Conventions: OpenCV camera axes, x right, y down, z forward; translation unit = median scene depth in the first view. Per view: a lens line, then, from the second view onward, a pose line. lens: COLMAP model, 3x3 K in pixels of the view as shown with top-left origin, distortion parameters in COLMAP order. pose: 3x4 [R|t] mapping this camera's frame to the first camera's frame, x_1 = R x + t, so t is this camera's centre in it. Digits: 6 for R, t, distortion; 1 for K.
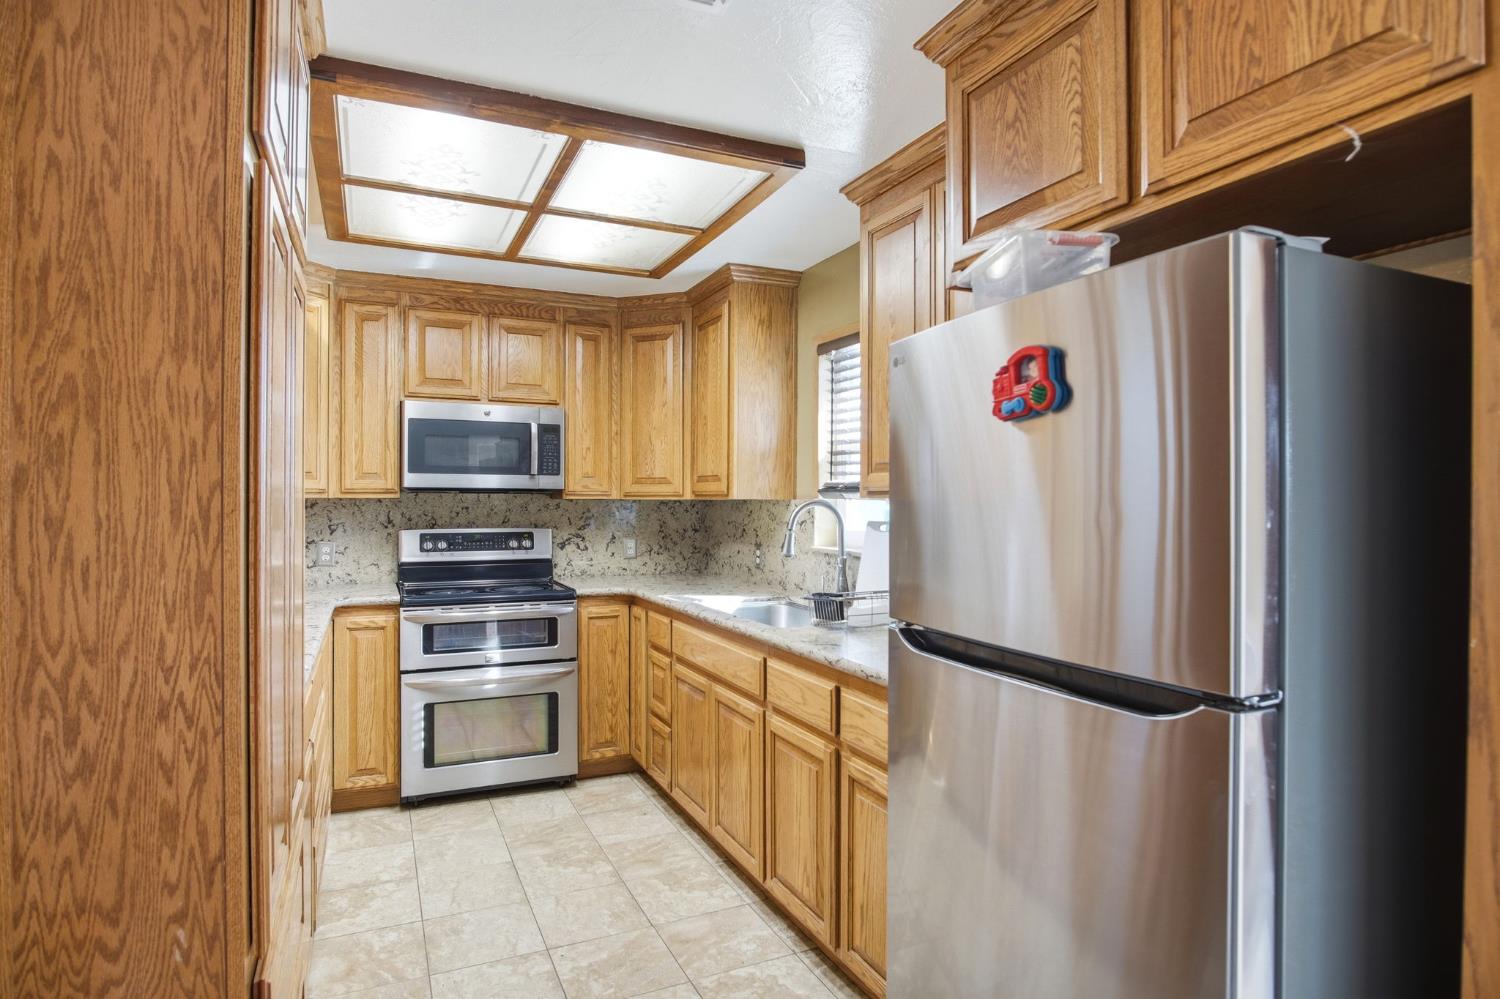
lens RADIAL K [[830.8, 0, 756.7], [0, 830.8, 523.5], [0, 0, 1]] dist [-0.028818, 0.004567]
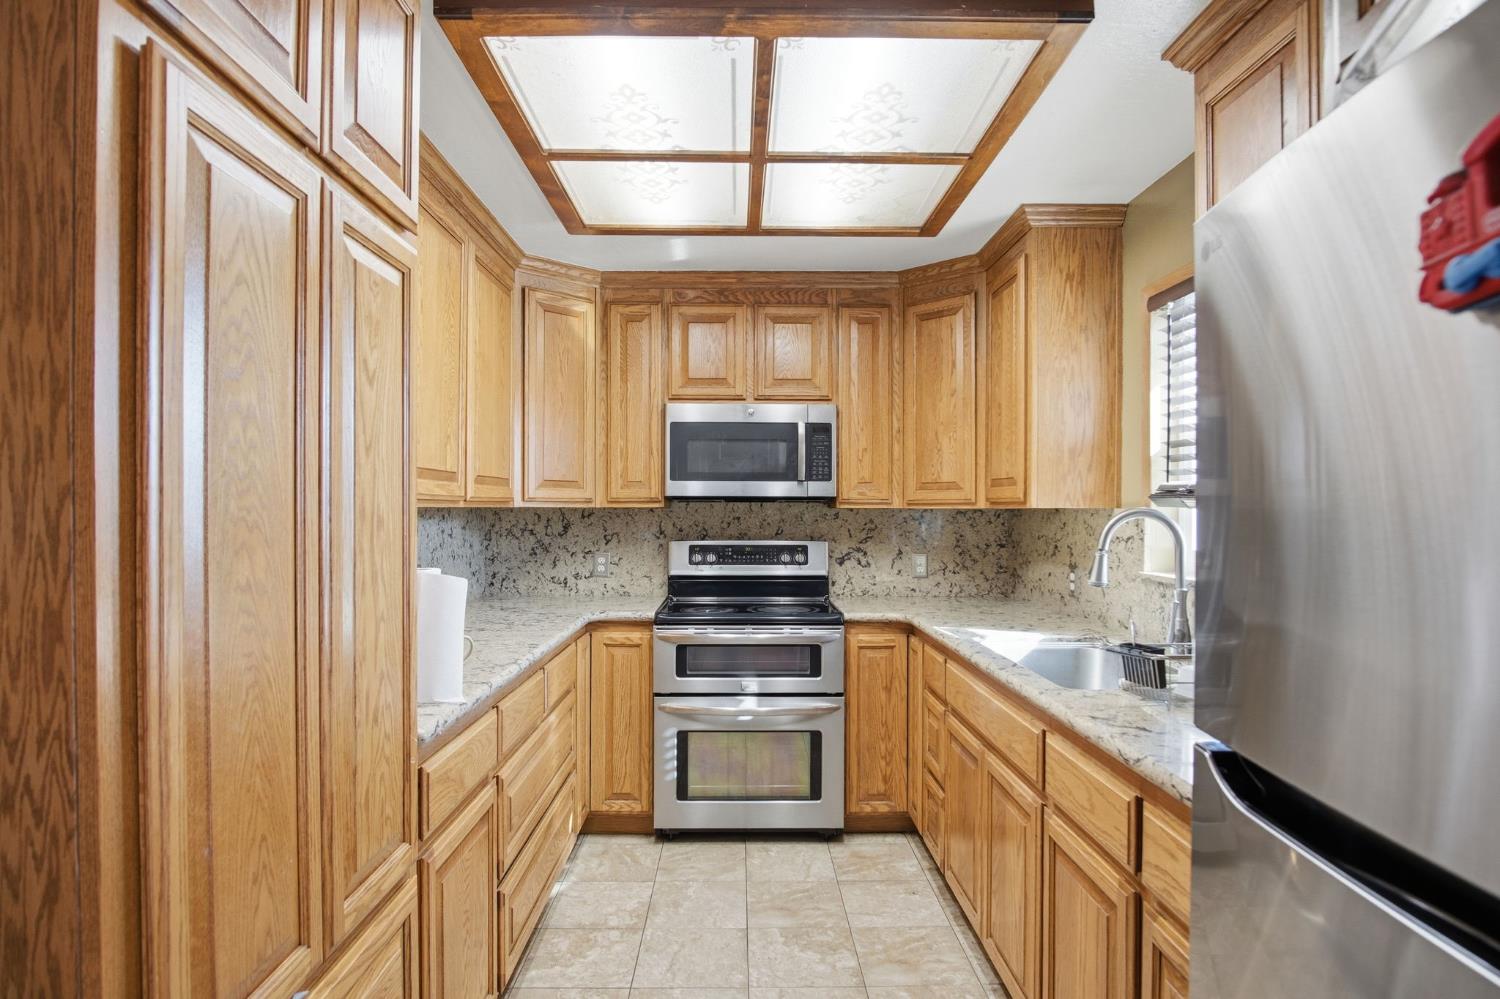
lens RADIAL K [[830.8, 0, 756.7], [0, 830.8, 523.5], [0, 0, 1]] dist [-0.028818, 0.004567]
pose [[0.910826, 0.005260, -0.412757, 0.060421], [-0.009530, 0.999920, -0.008288, -0.006100], [0.412680, 0.011482, 0.910804, 0.196038]]
